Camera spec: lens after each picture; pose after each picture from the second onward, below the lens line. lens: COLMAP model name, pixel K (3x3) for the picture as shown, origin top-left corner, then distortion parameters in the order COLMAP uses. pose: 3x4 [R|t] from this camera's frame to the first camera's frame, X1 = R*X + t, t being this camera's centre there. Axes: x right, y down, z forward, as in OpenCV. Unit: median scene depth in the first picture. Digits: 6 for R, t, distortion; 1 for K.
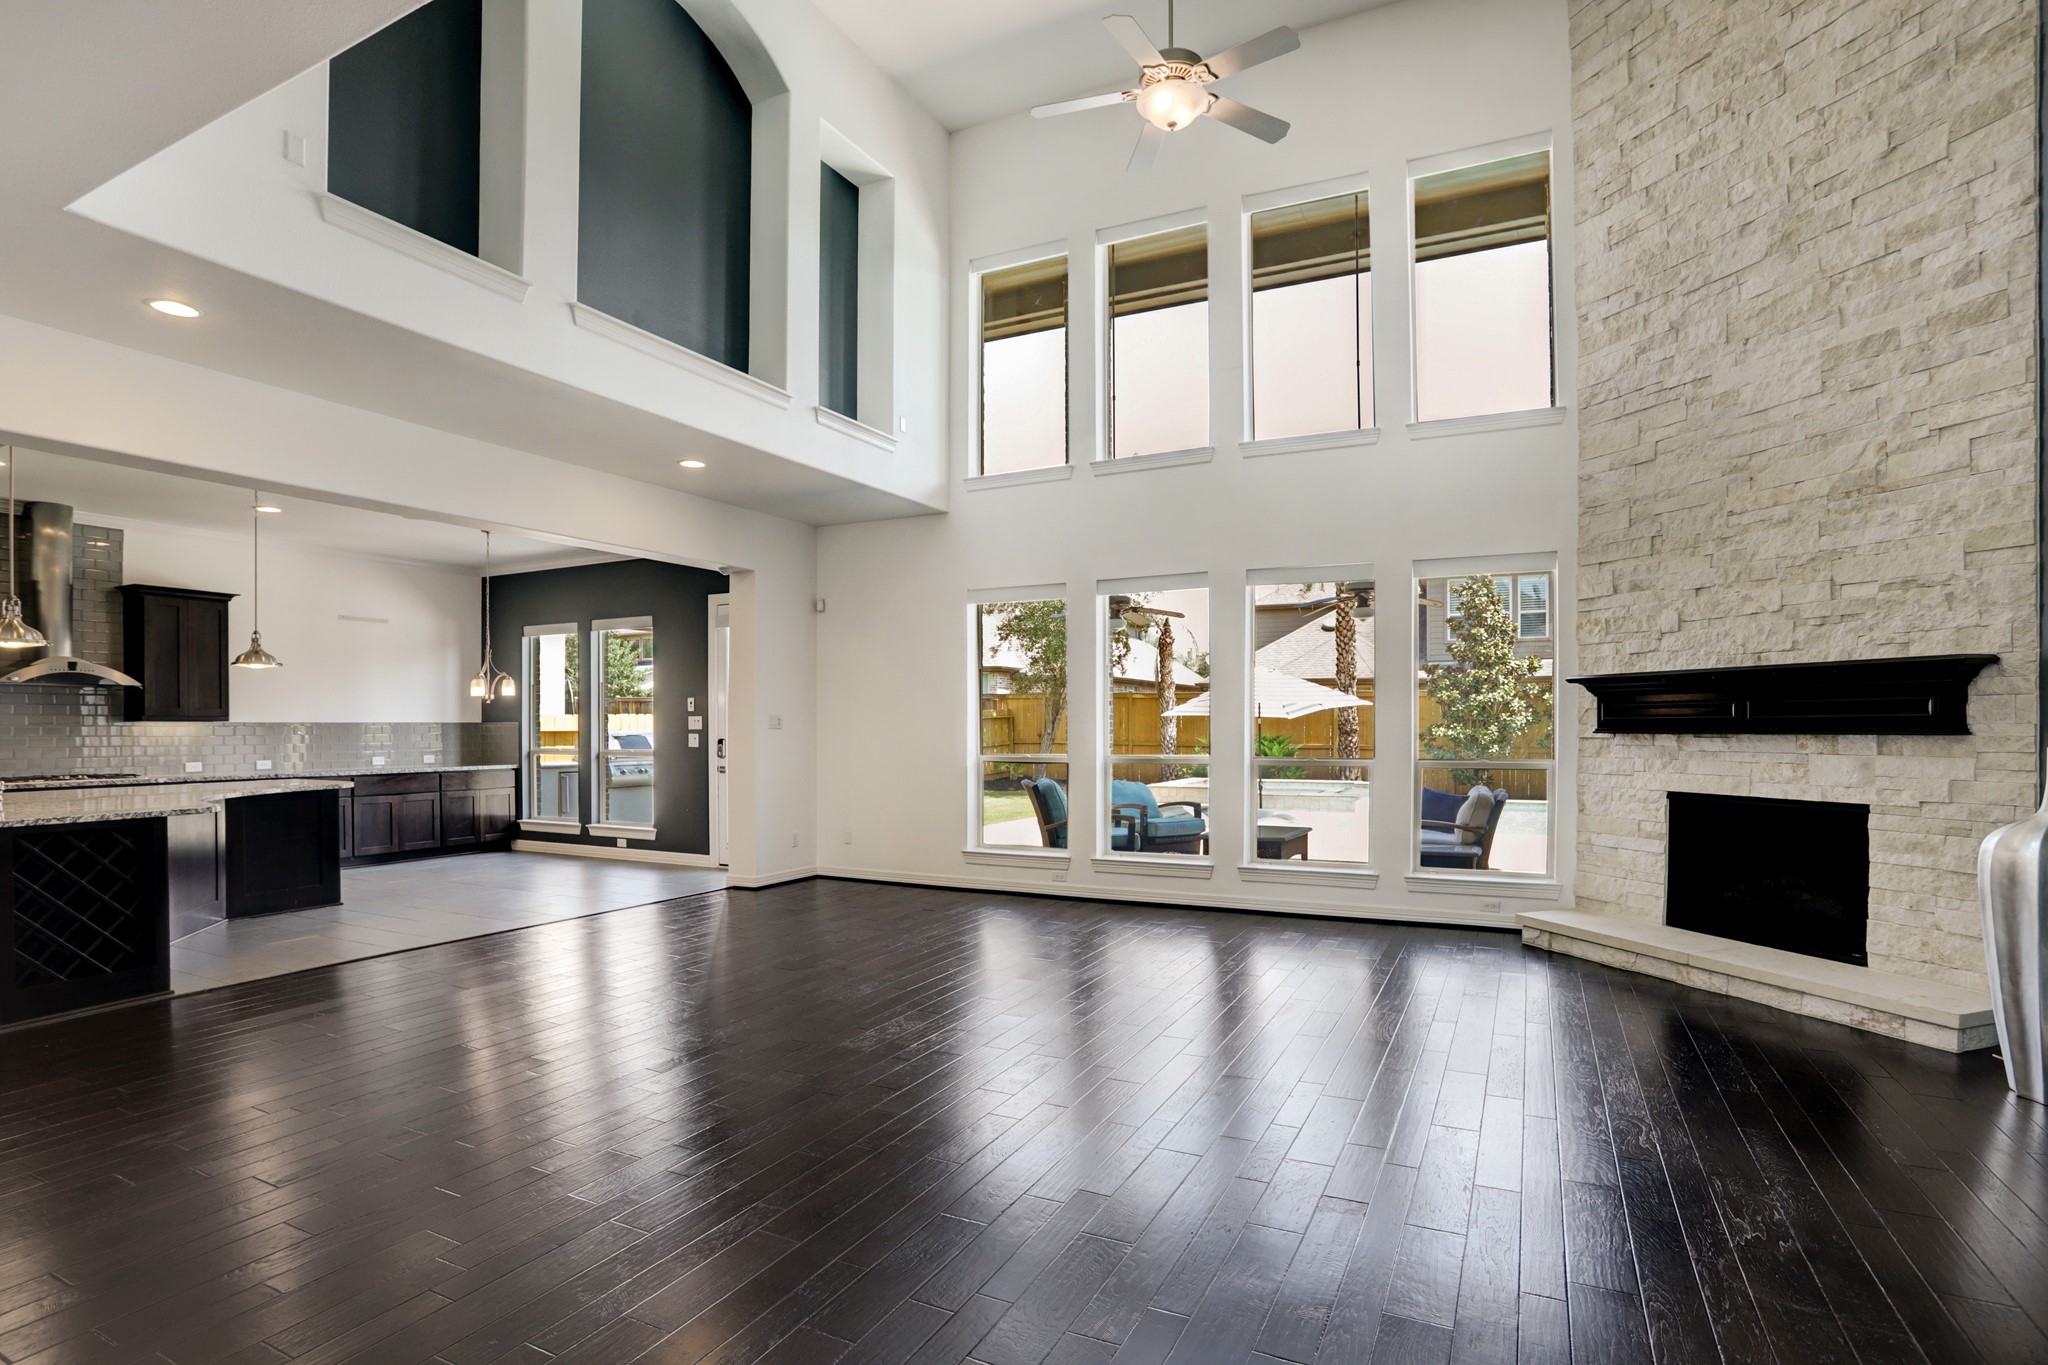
lens RADIAL K [[1039.5, 0, 1028.1], [0, 1039.5, 734.1], [0, 0, 1]] dist [-0.045579, 0.004855]
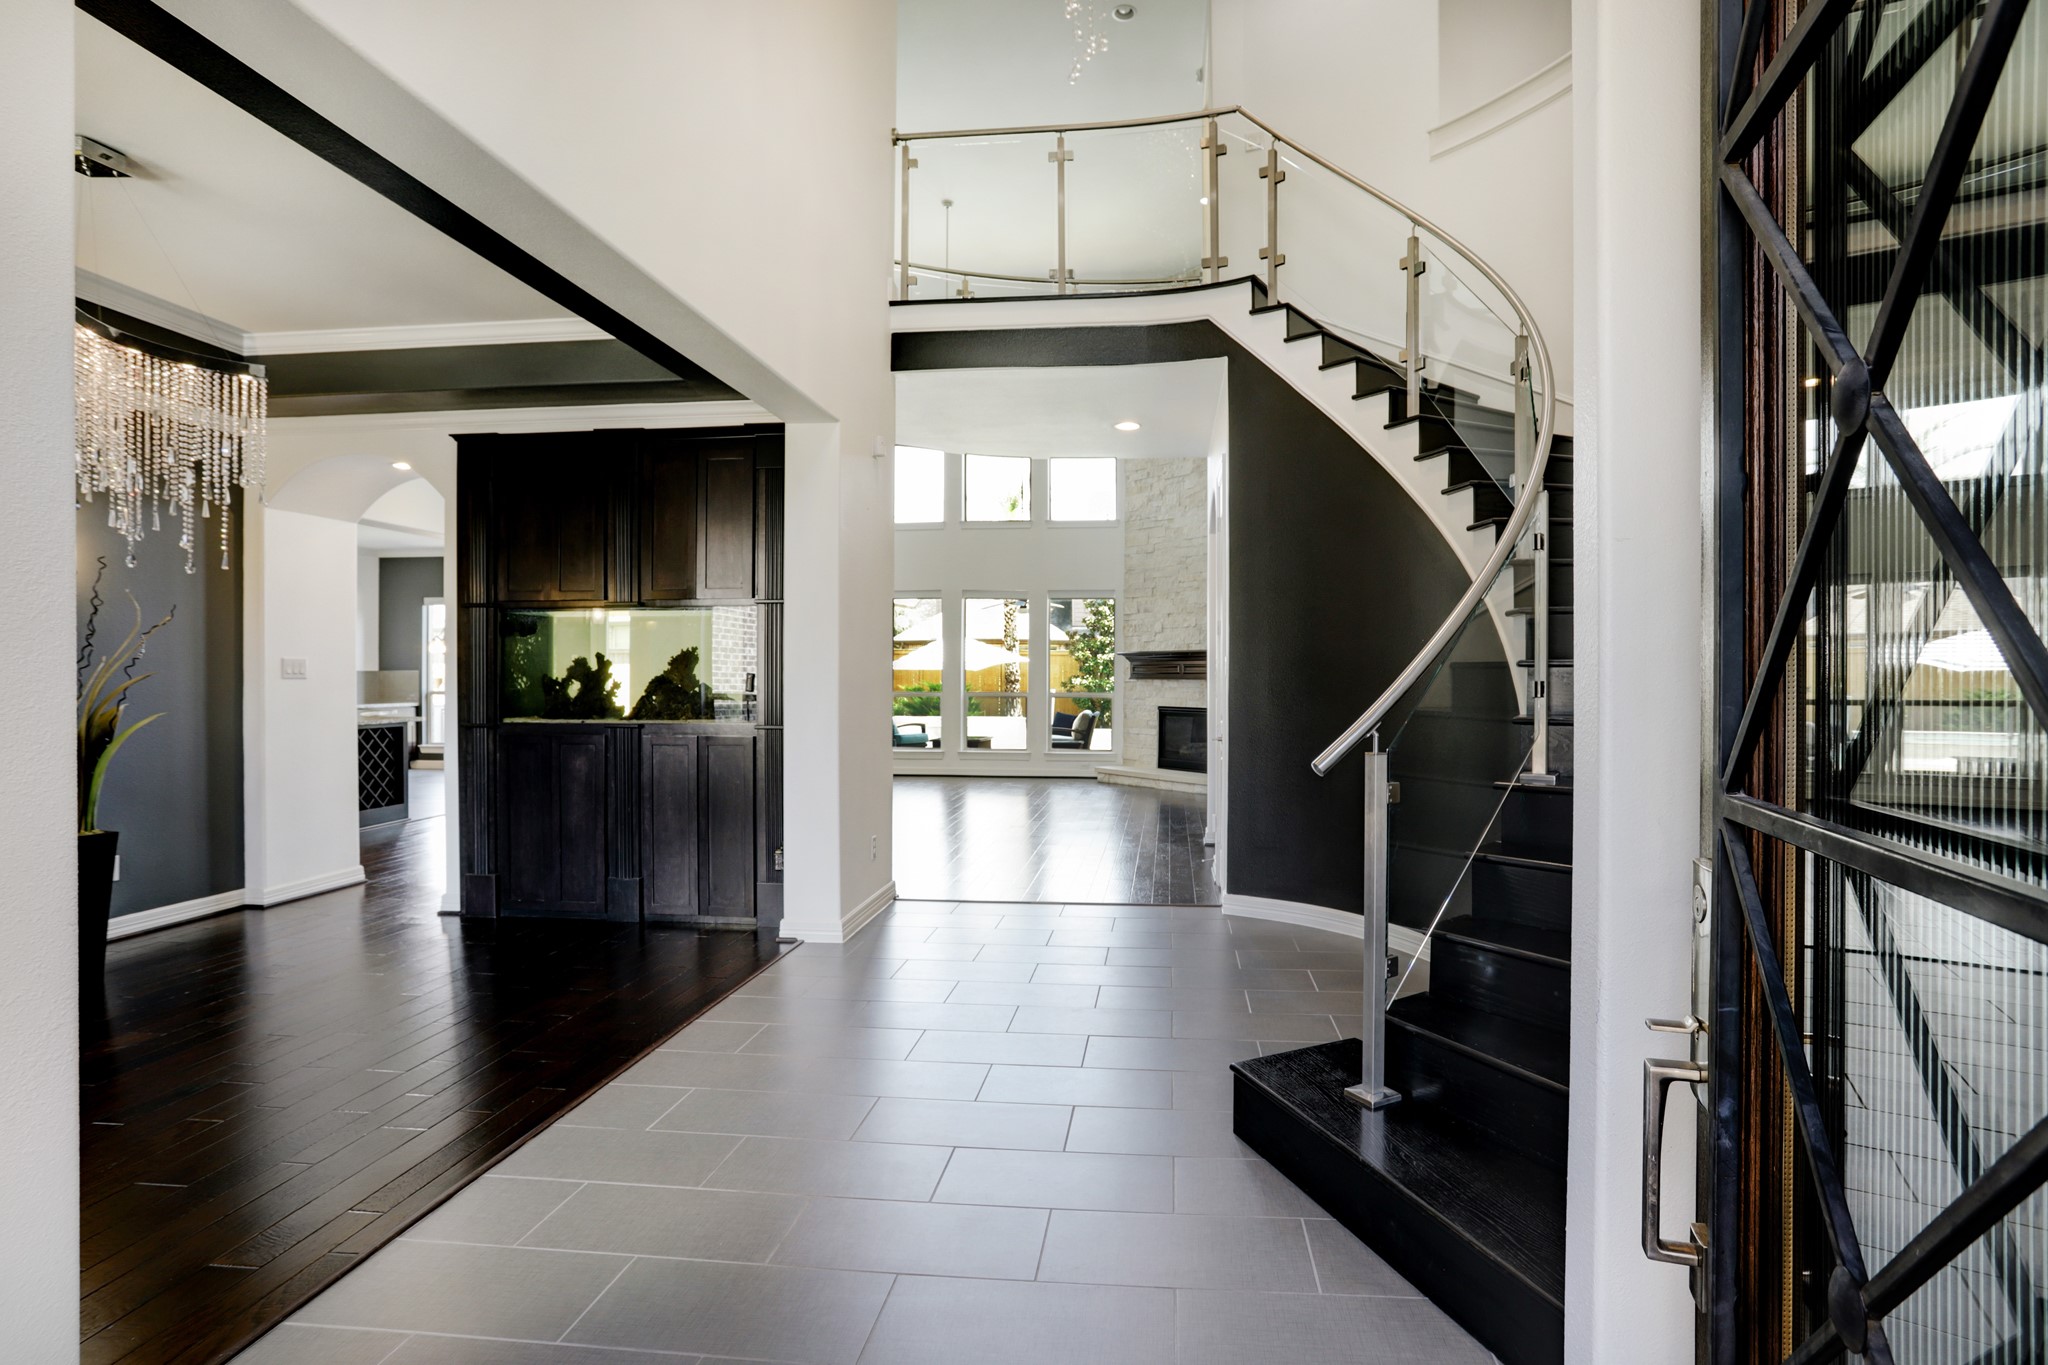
lens RADIAL K [[1039.5, 0, 1031.5], [0, 1039.5, 692.5], [0, 0, 1]] dist [-0.045579, 0.004855]
pose [[0.949018, -0.001483, 0.315218, -0.264710], [-0.000675, 0.999977, 0.006736, 0.010263], [-0.315221, -0.006606, 0.948995, -0.823053]]
